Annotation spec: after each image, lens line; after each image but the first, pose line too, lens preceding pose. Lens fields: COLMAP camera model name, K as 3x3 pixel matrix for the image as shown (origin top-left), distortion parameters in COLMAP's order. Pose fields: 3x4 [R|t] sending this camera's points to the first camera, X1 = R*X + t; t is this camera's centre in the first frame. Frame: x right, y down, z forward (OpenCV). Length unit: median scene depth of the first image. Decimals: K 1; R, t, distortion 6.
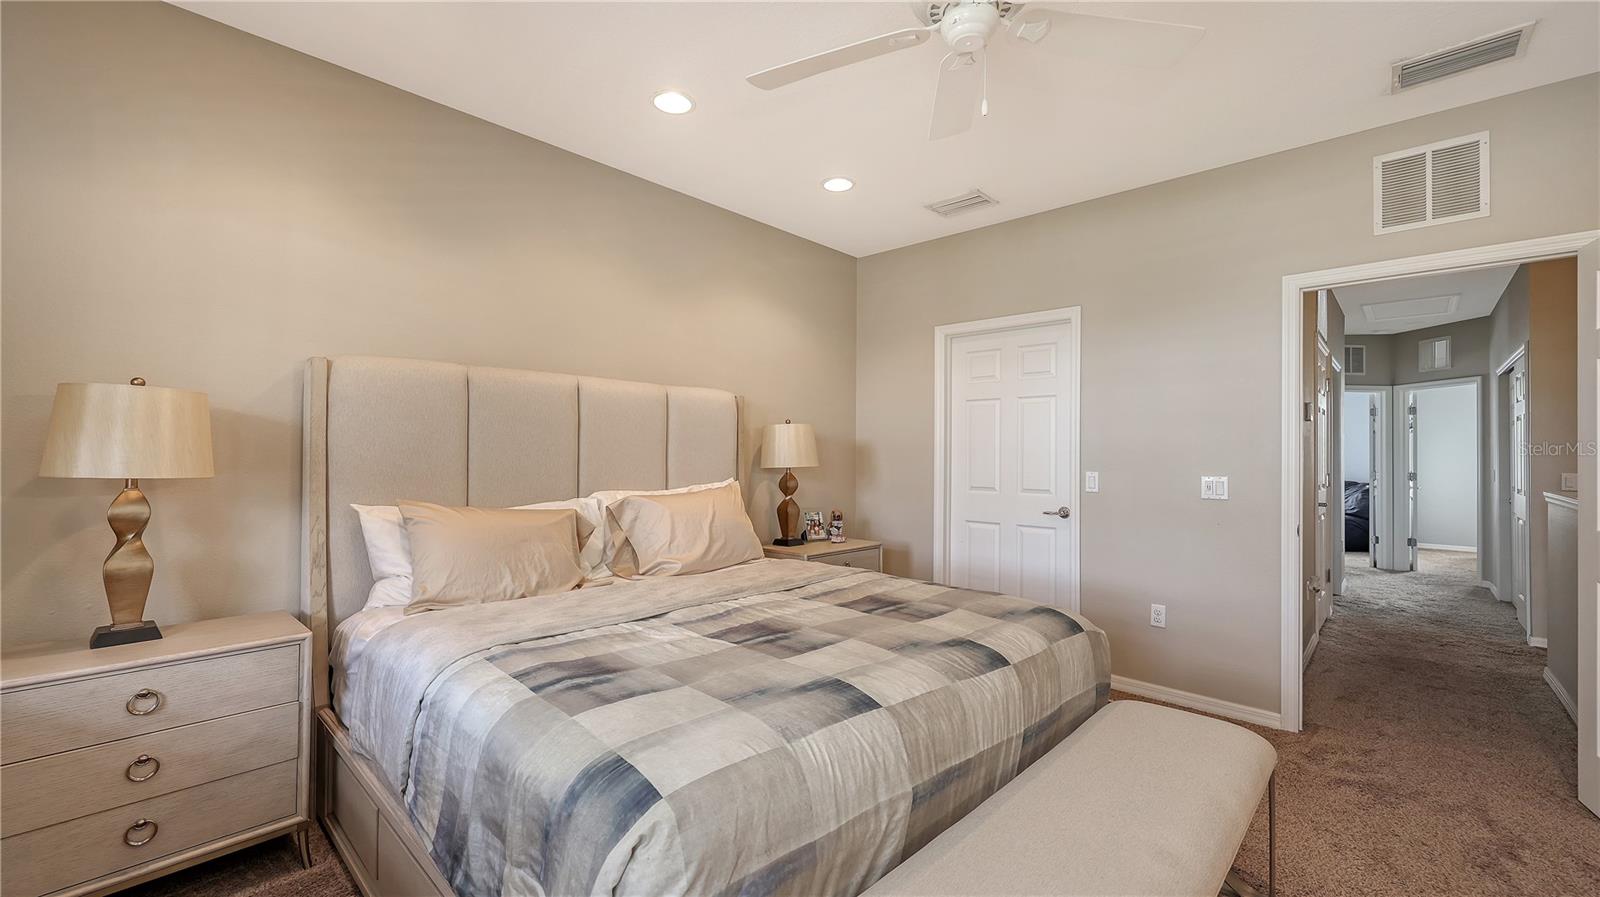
lens RADIAL K [[651.1, 0, 800.0], [0, 651.1, 448.5], [0, 0, 1]] dist [0.000447, -0.000040]
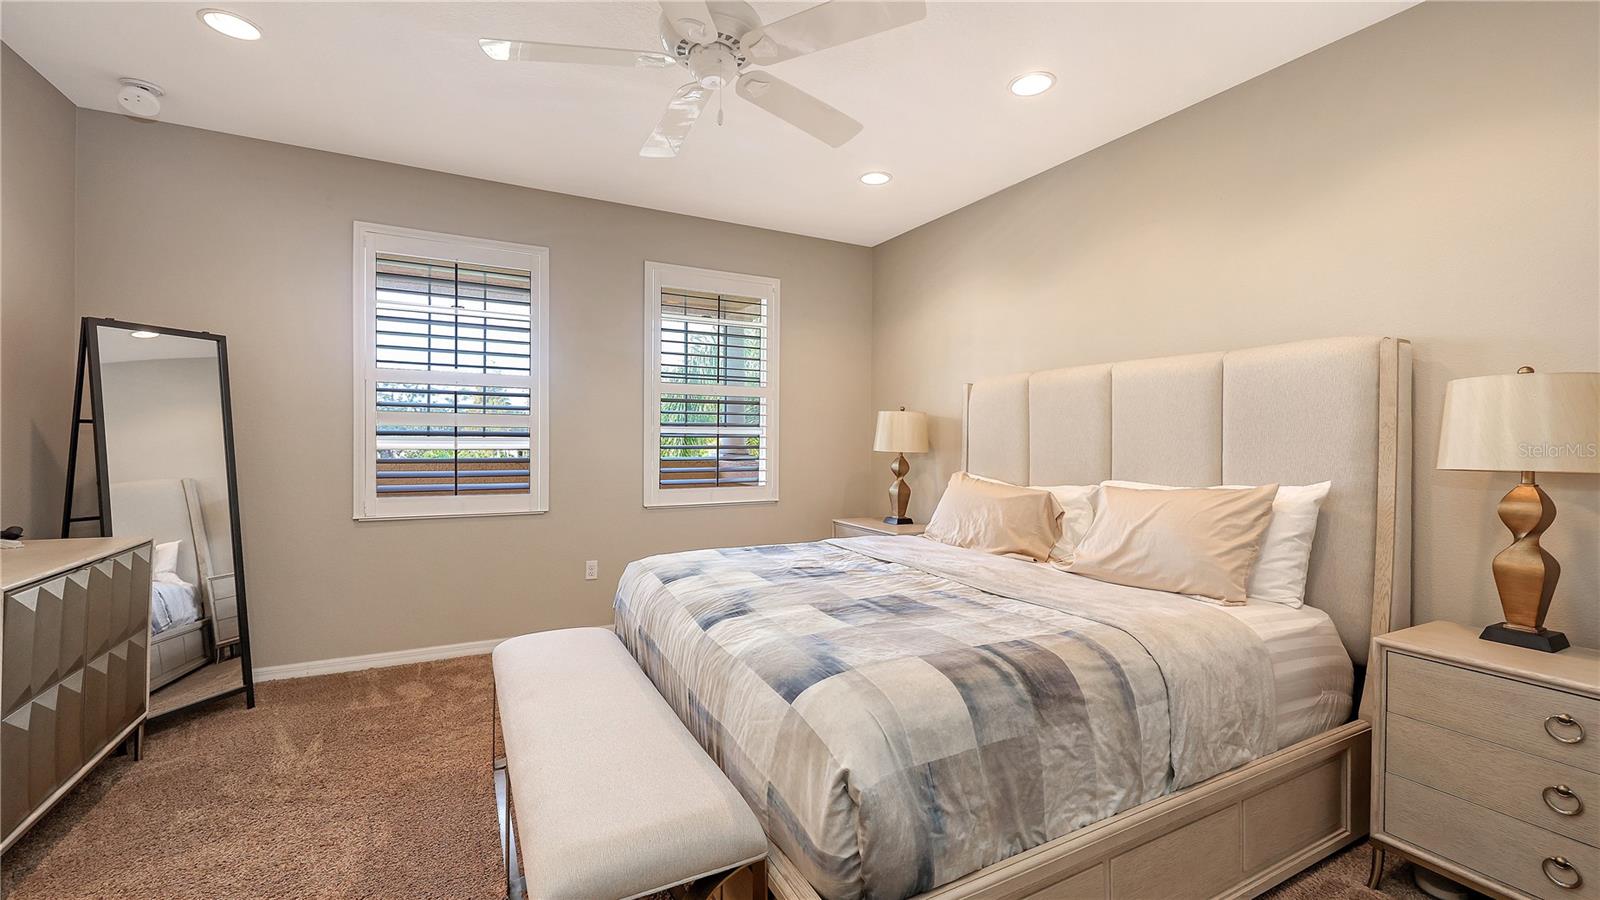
lens RADIAL K [[657.0, 0, 795.0], [0, 657.0, 450.7], [0, 0, 1]] dist [0.000228, -0.000155]
pose [[-0.318068, 0.006911, -0.948043, 0.954557], [-0.003579, 0.999958, 0.008490, 0.018952], [0.948061, 0.006093, -0.318030, 1.076440]]
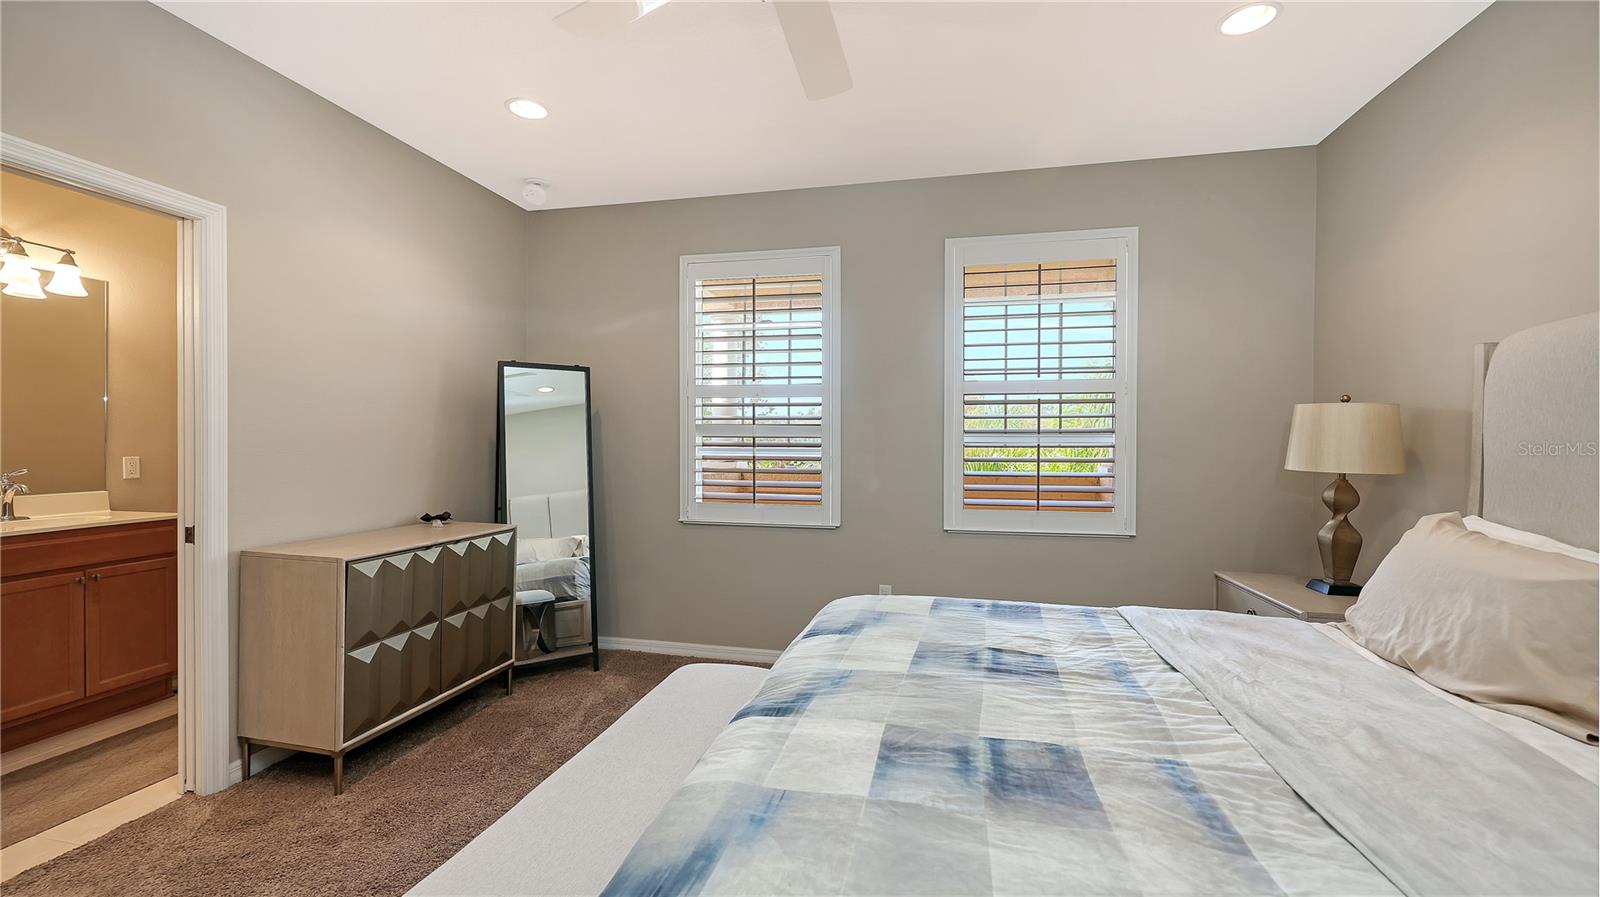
lens RADIAL K [[651.1, 0, 800.0], [0, 651.1, 448.5], [0, 0, 1]] dist [0.000447, -0.000040]
pose [[-0.860532, -0.005633, -0.509365, 0.465282], [-0.006155, 0.999981, -0.000660, 0.006151], [0.509359, 0.002567, -0.860550, 1.234129]]
